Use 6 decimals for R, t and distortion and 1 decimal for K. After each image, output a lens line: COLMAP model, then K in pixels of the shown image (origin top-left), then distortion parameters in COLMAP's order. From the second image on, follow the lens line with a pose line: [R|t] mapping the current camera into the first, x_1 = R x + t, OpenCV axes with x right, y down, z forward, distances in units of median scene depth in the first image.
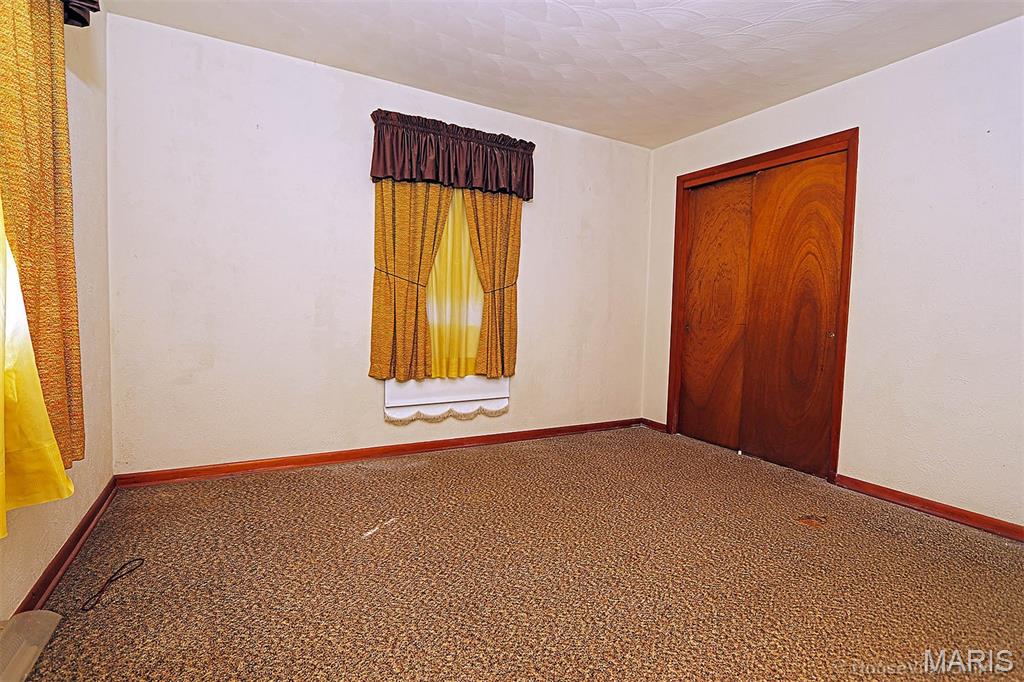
lens RADIAL K [[484.4, 0, 510.3], [0, 484.4, 339.8], [0, 0, 1]] dist [-0.019185, 0.002348]
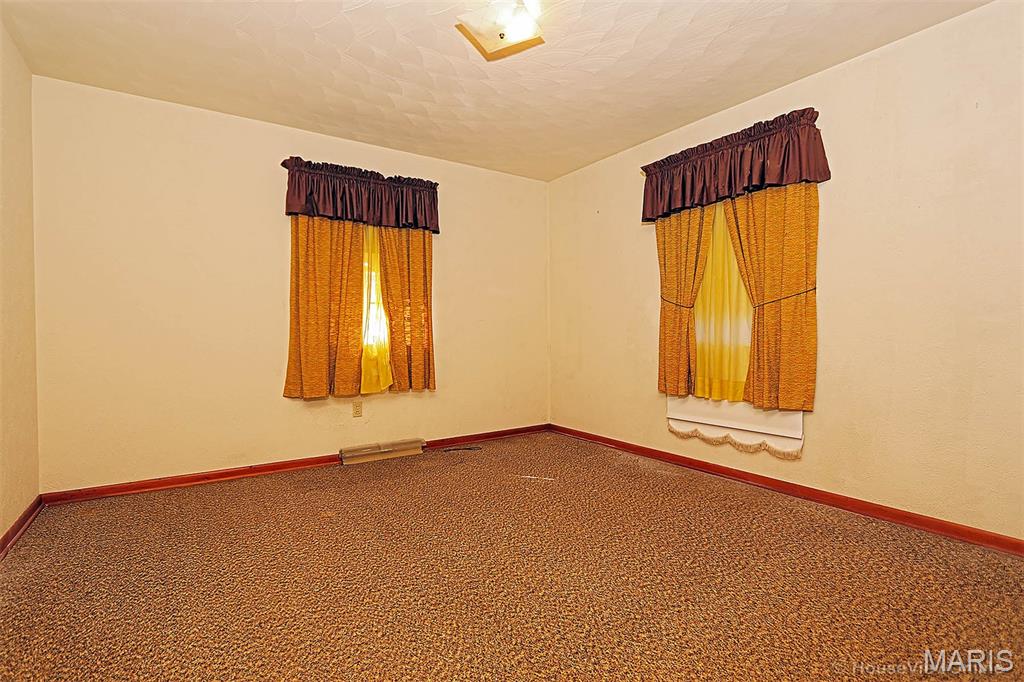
lens RADIAL K [[484.4, 0, 510.0], [0, 484.4, 343.4], [0, 0, 1]] dist [-0.019185, 0.002348]
pose [[0.095113, -0.005622, -0.995451, 0.770393], [-0.057392, 0.998290, -0.011122, 0.000850], [0.993811, 0.058188, 0.094628, 0.487691]]
